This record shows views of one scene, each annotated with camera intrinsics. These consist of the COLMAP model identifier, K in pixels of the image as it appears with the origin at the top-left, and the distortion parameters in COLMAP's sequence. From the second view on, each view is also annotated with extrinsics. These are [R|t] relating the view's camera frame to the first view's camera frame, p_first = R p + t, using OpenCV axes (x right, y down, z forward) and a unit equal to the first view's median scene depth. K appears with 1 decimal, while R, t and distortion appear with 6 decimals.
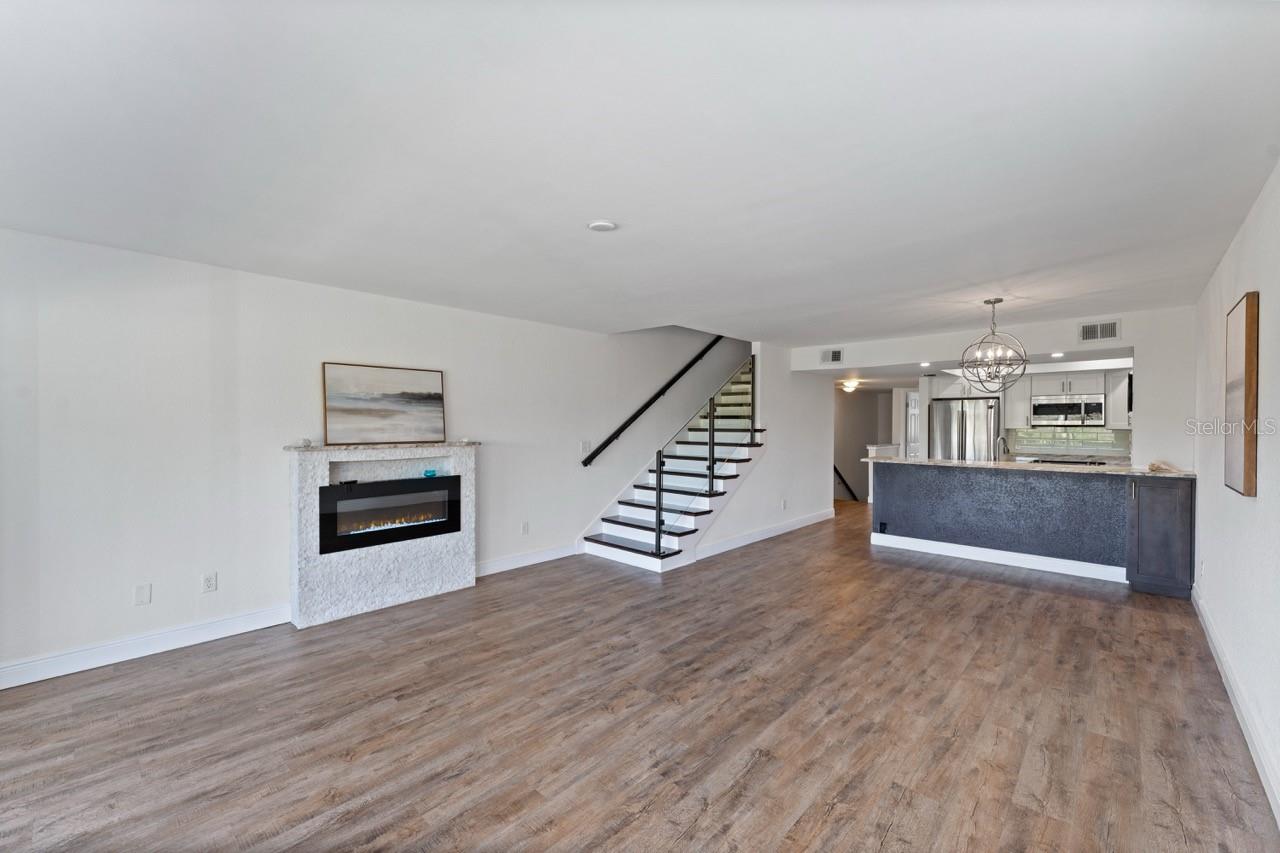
lens RADIAL K [[519.6, 0, 640.0], [0, 519.6, 426.5], [0, 0, 1]] dist [0.000486, 0.000014]
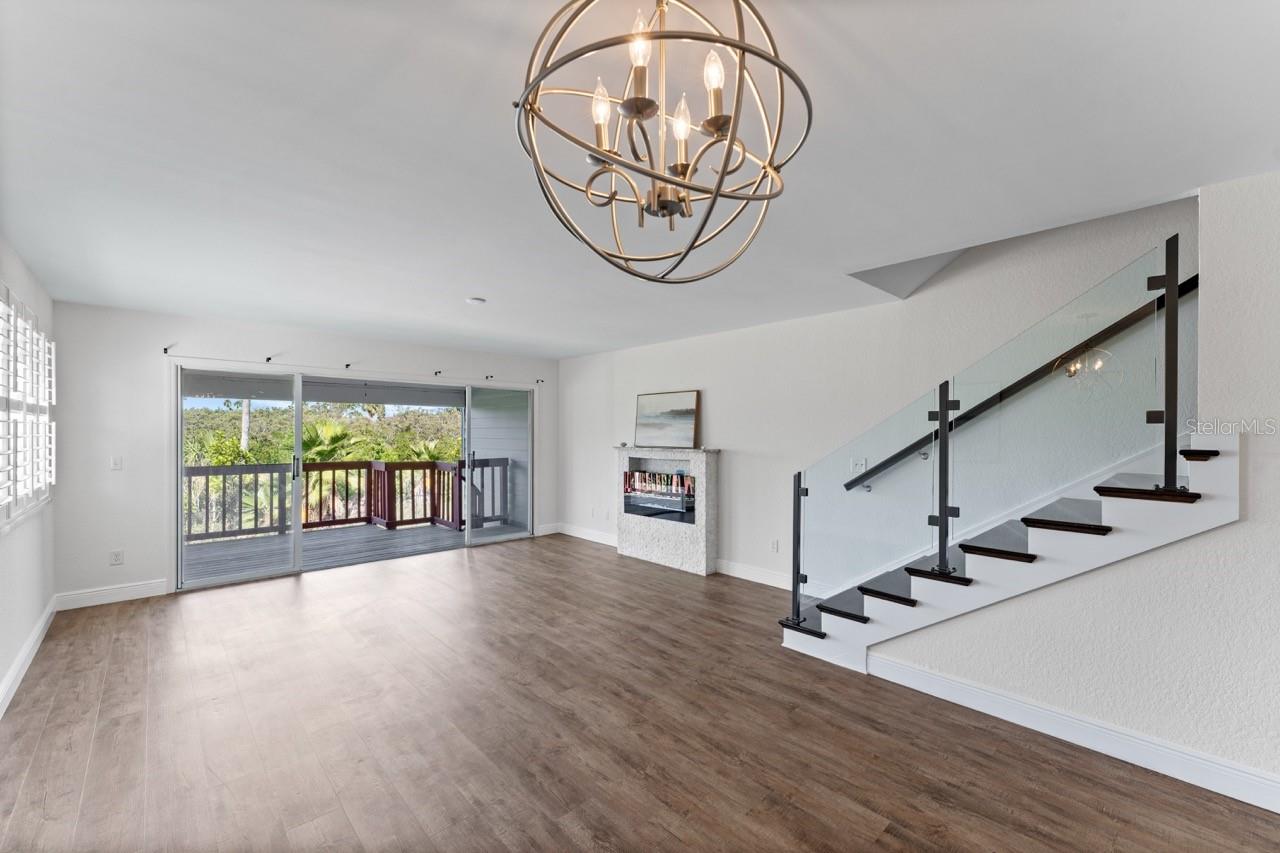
lens RADIAL K [[519.6, 0, 640.0], [0, 519.6, 426.5], [0, 0, 1]] dist [0.000486, 0.000014]
pose [[-0.068447, -0.015053, -0.997541, 0.993681], [-0.009691, 0.999849, -0.014423, -0.003435], [0.997608, 0.008680, -0.068583, 1.118480]]
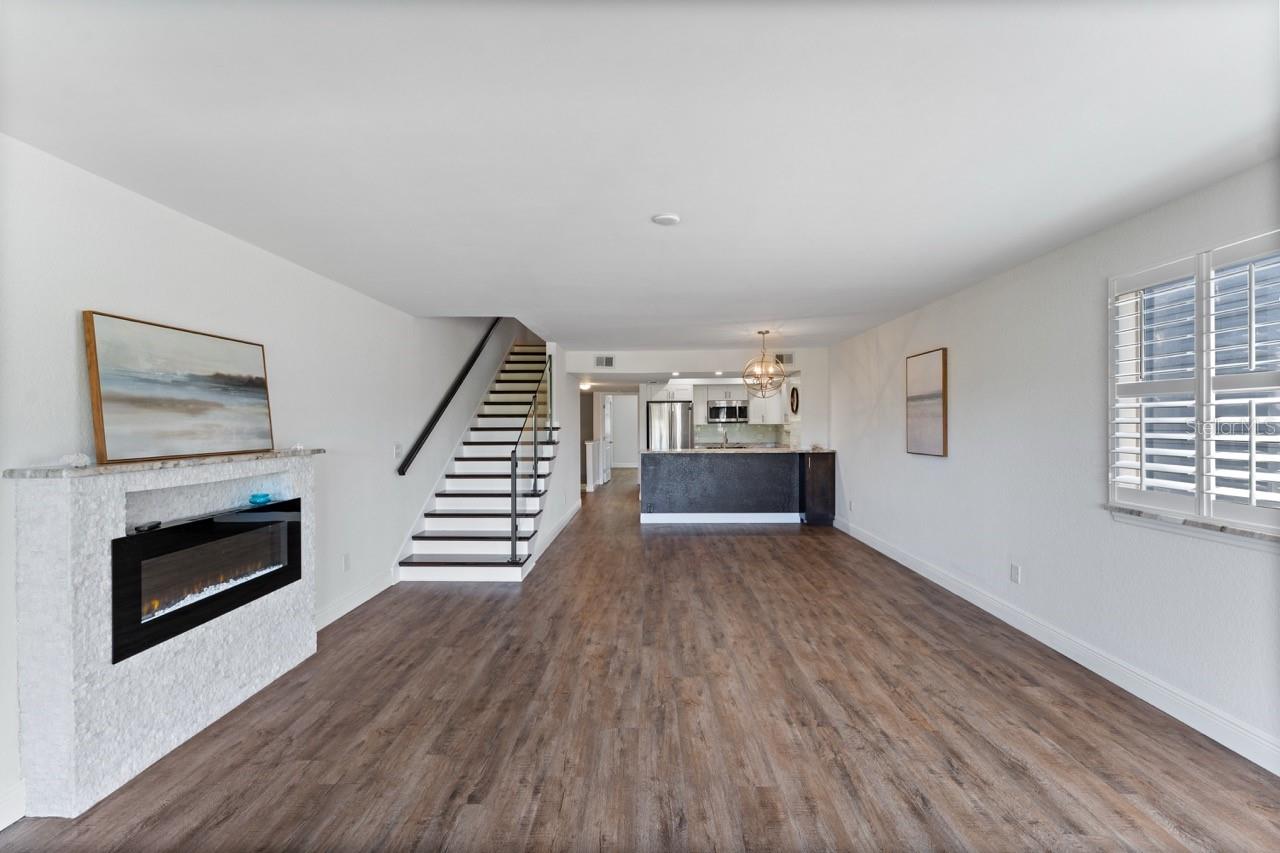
lens RADIAL K [[510.2, 0, 640.0], [0, 510.2, 426.5], [0, 0, 1]] dist [-0.001085, -0.000008]
pose [[0.745346, -0.012441, 0.666561, -0.537302], [0.012771, 0.999909, 0.004383, 0.001701], [-0.666555, 0.005246, 0.745437, 0.223391]]
